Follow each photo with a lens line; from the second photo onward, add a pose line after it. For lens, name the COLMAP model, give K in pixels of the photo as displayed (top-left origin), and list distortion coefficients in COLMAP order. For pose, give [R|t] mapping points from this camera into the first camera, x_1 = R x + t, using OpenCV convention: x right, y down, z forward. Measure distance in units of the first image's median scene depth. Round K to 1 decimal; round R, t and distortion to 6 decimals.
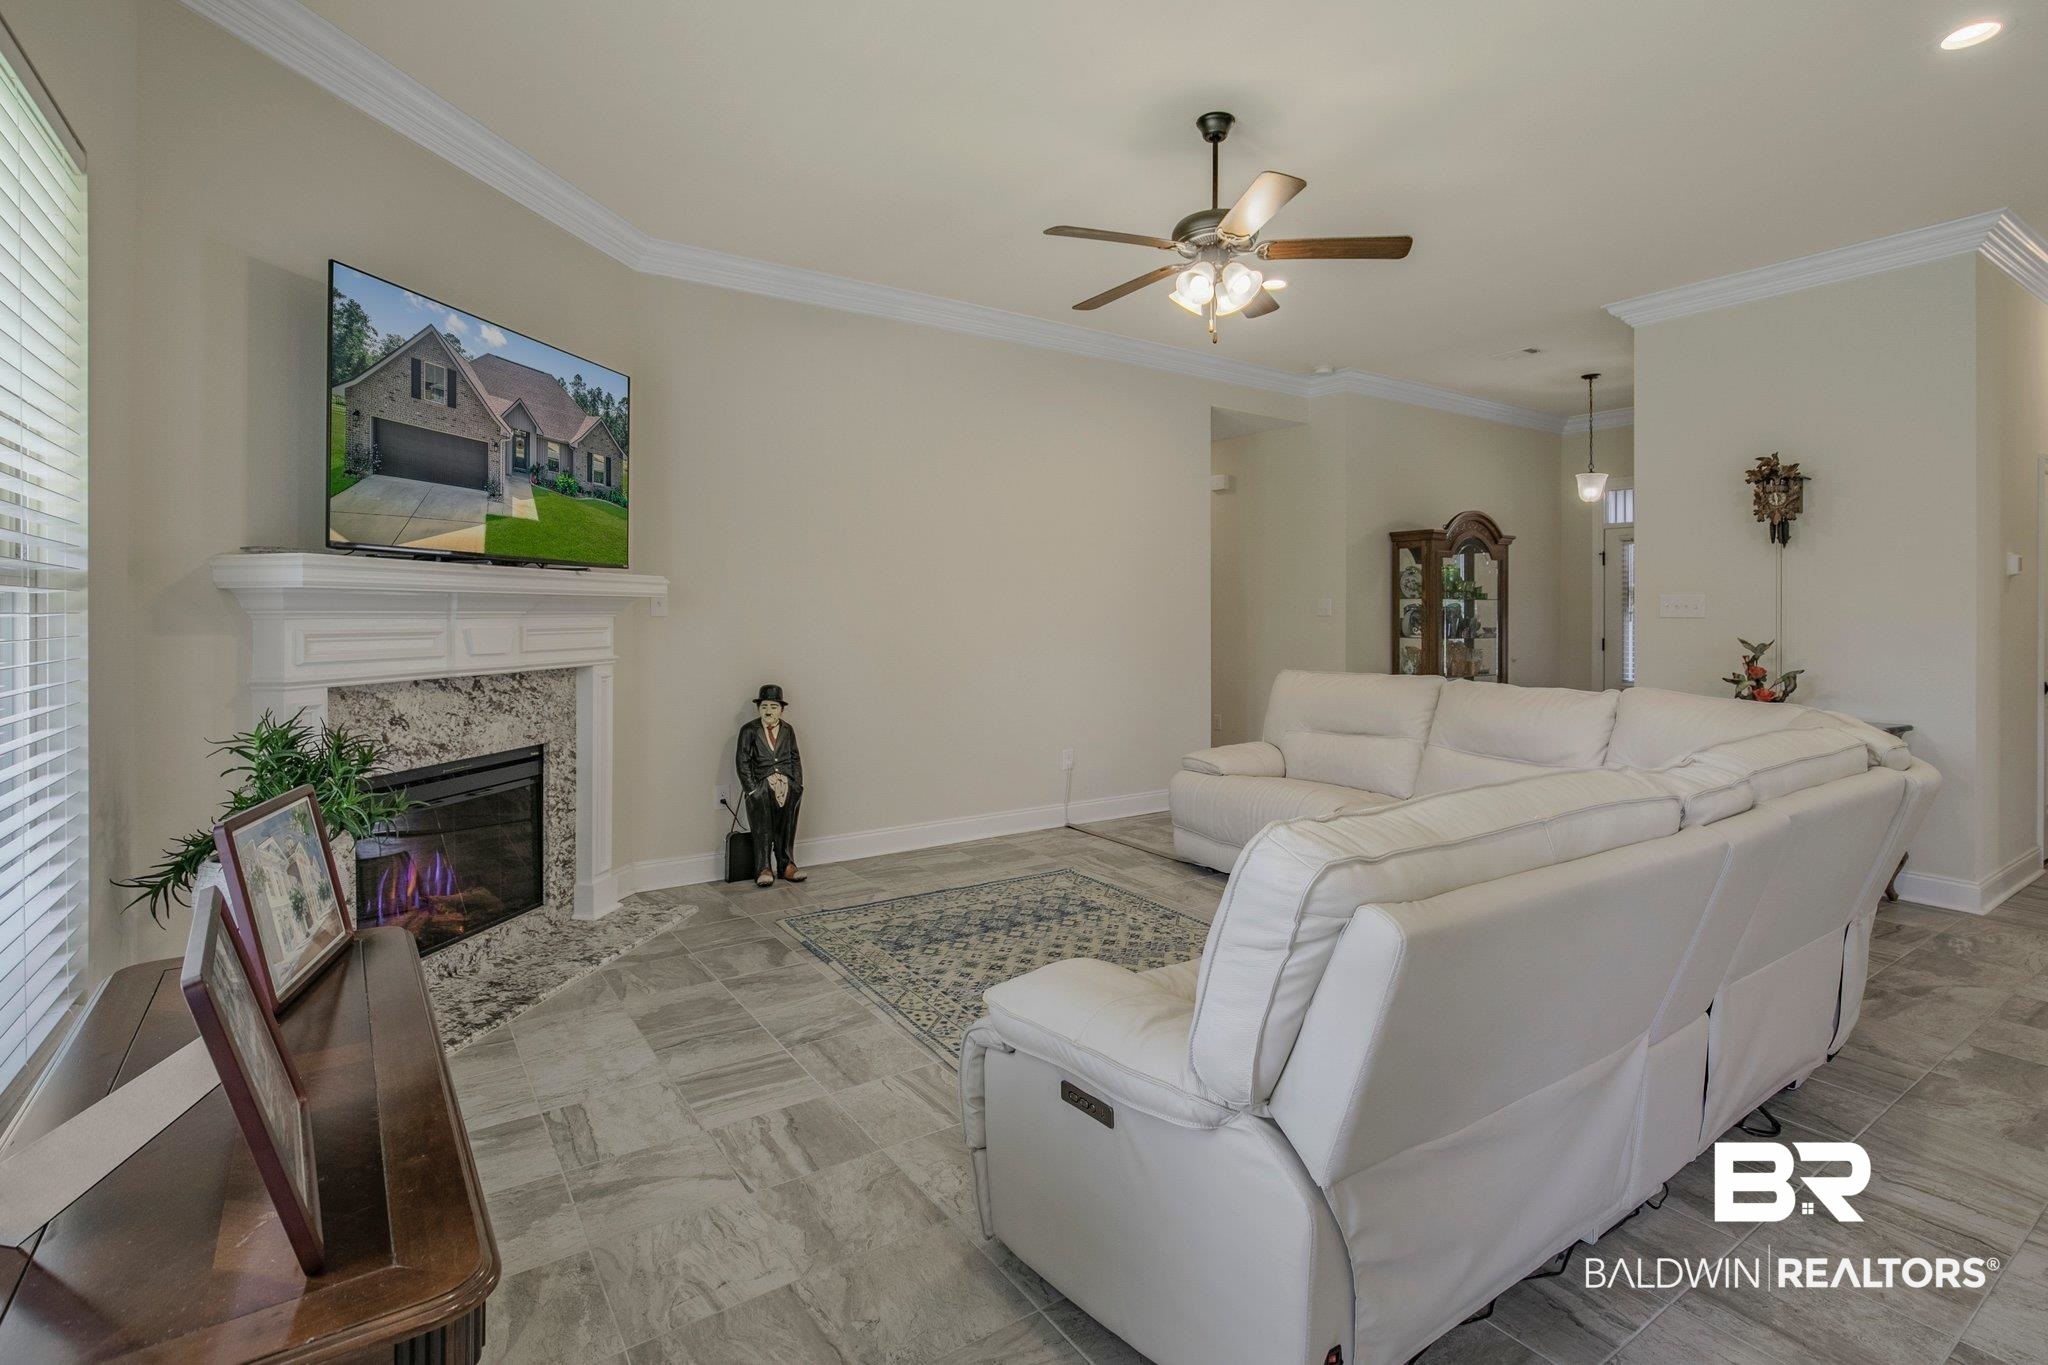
lens RADIAL K [[975.8, 0, 1056.5], [0, 975.8, 618.7], [0, 0, 1]] dist [0.001458, -0.002424]
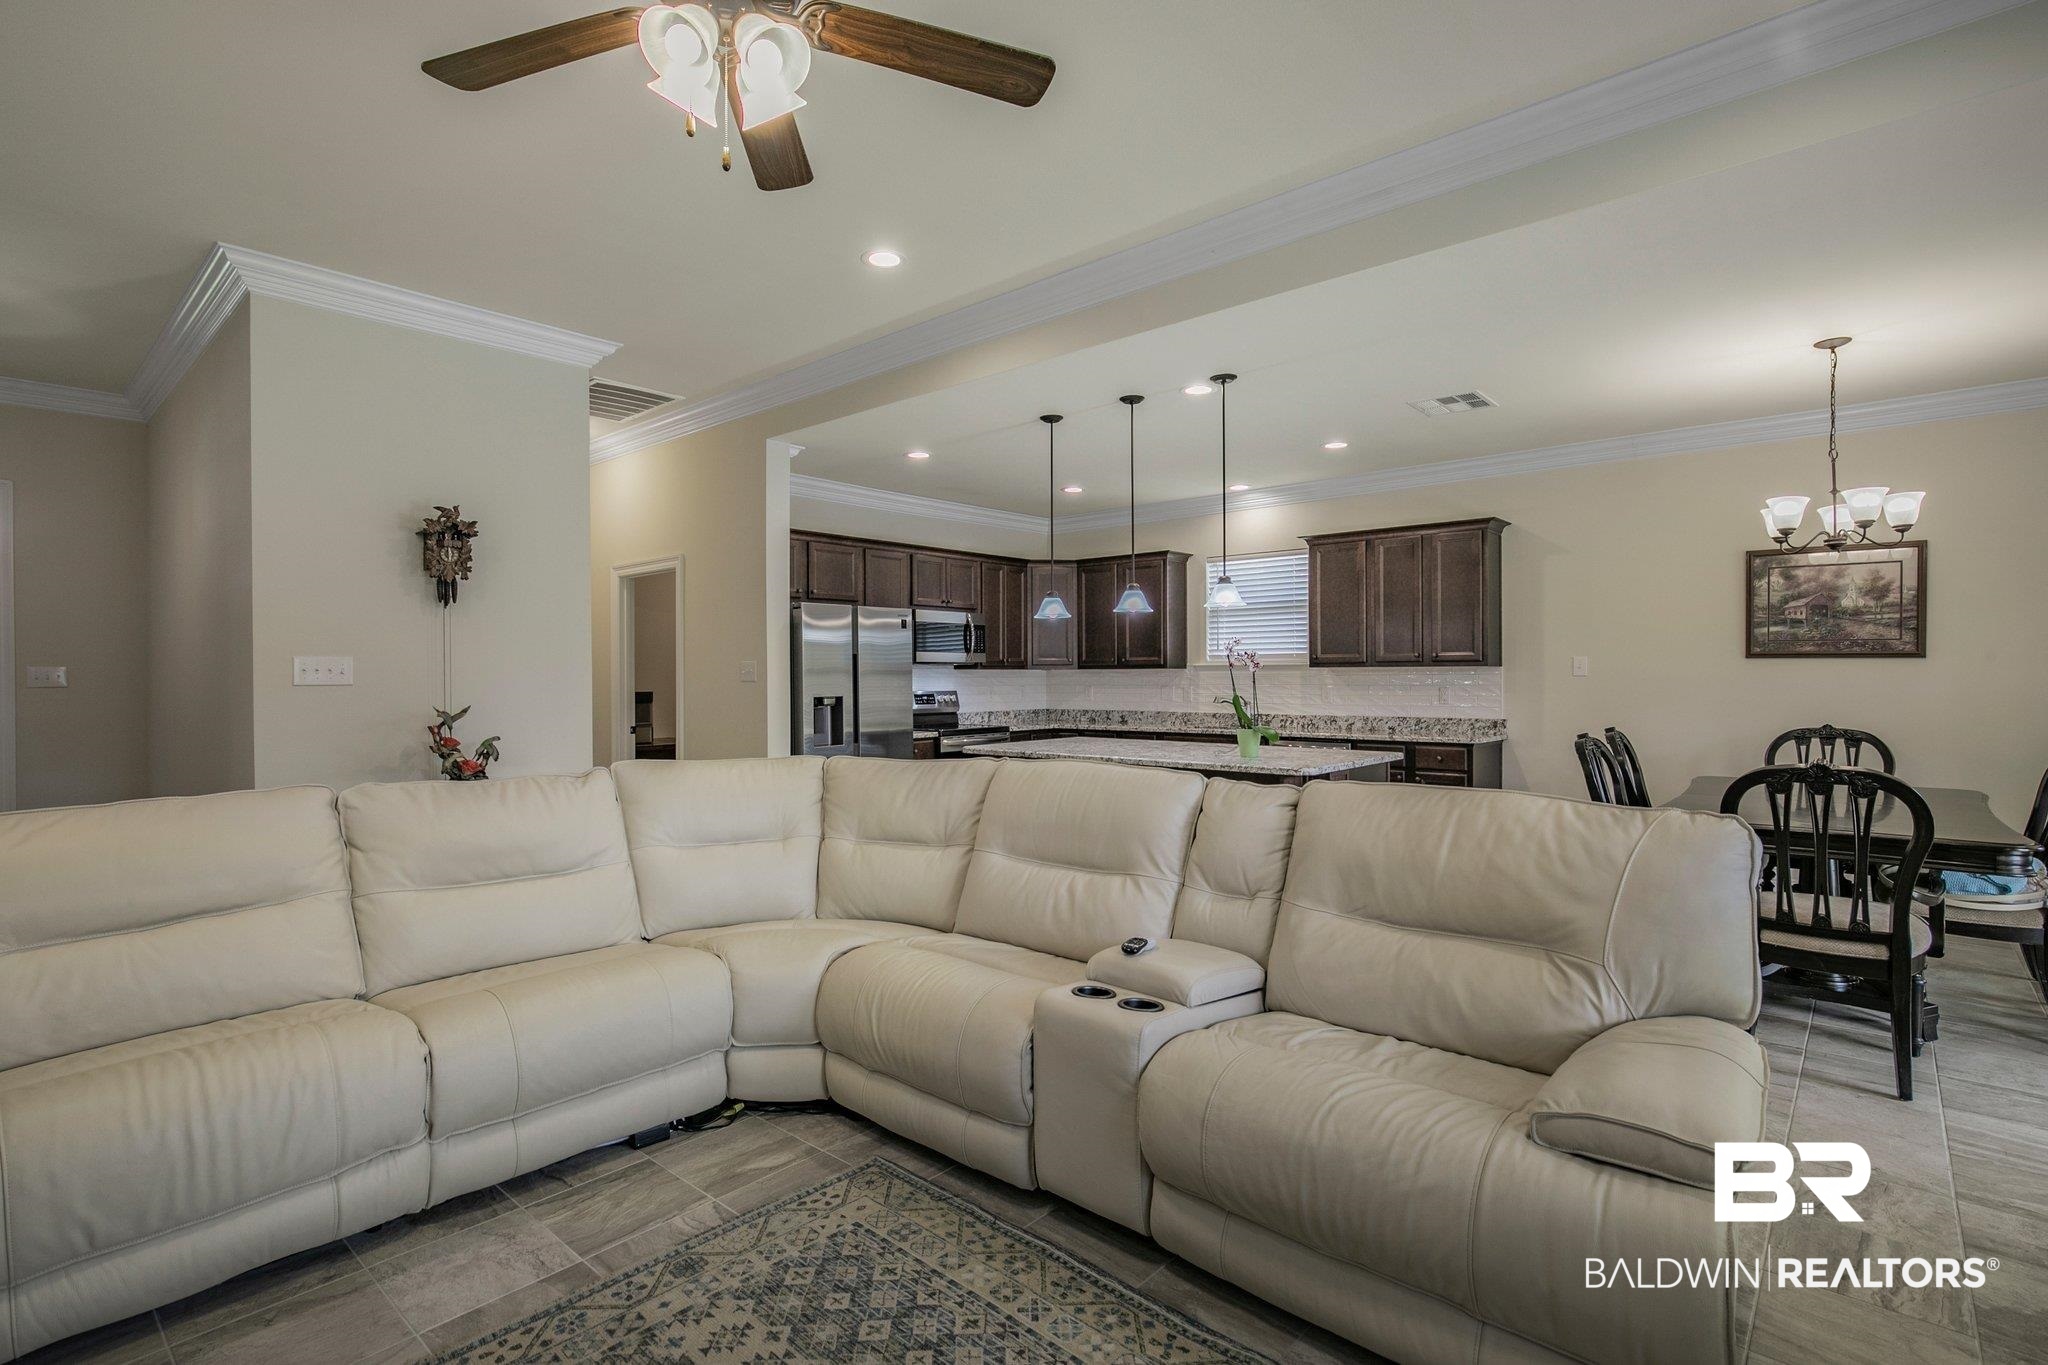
lens RADIAL K [[975.8, 0, 1025.7], [0, 975.8, 682.2], [0, 0, 1]] dist [0.001458, -0.002424]
pose [[-0.238837, -0.008596, 0.971022, -0.290171], [0.011886, 0.999860, 0.011775, -0.006628], [-0.970987, 0.014354, -0.238701, 0.695083]]
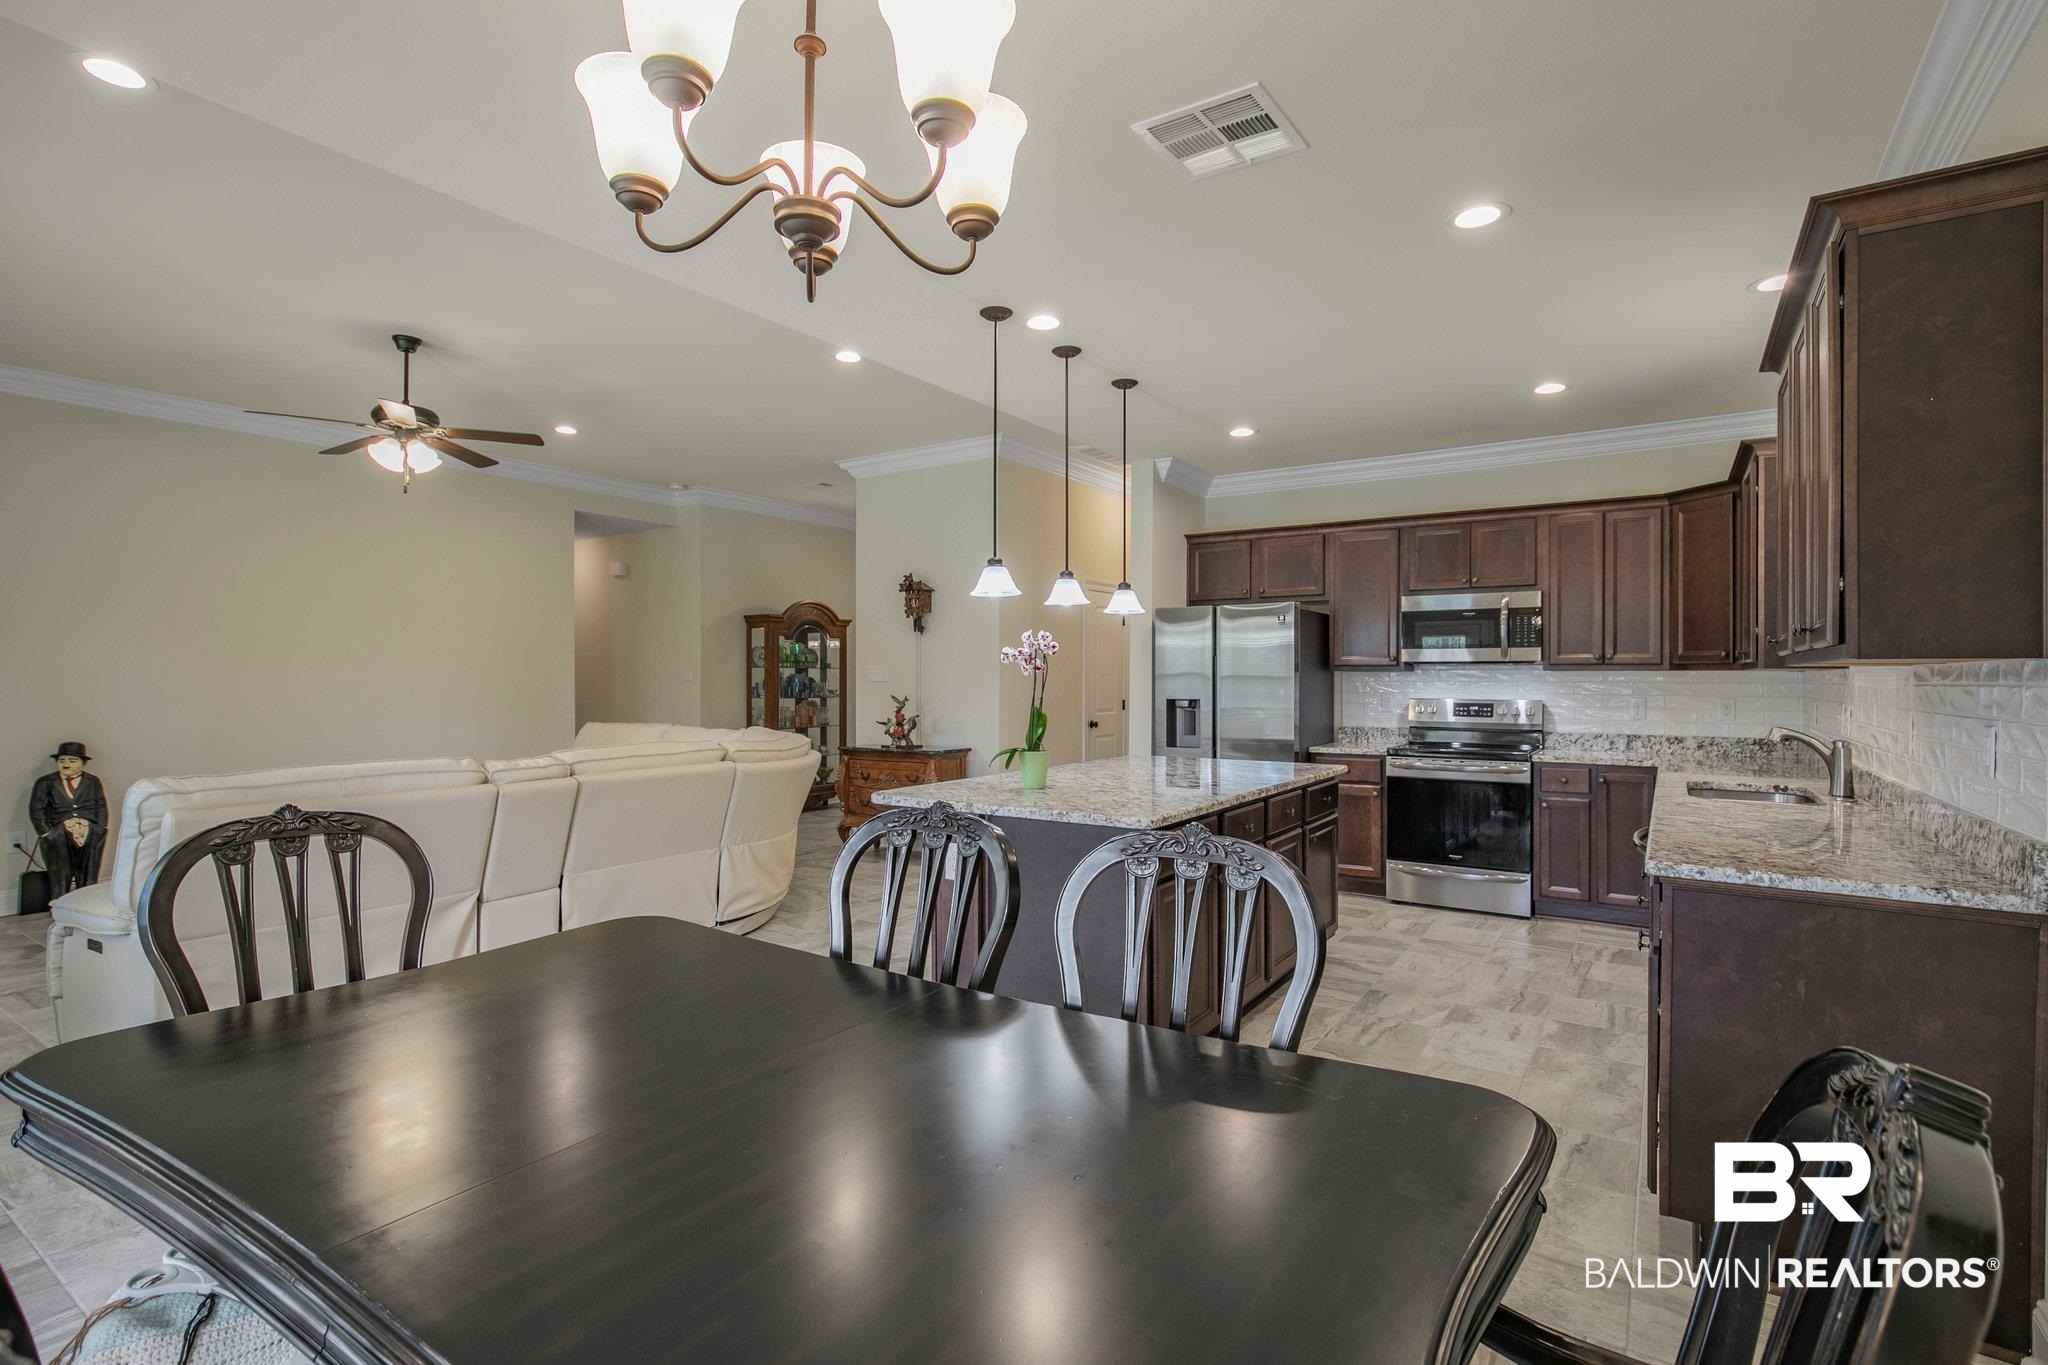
lens RADIAL K [[975.8, 0, 1038.1], [0, 975.8, 696.4], [0, 0, 1]] dist [0.001458, -0.002424]
pose [[0.932285, -0.008624, 0.361622, 0.360048], [0.003836, 0.999895, 0.013957, 0.001975], [-0.361704, -0.011624, 0.932220, -0.490973]]
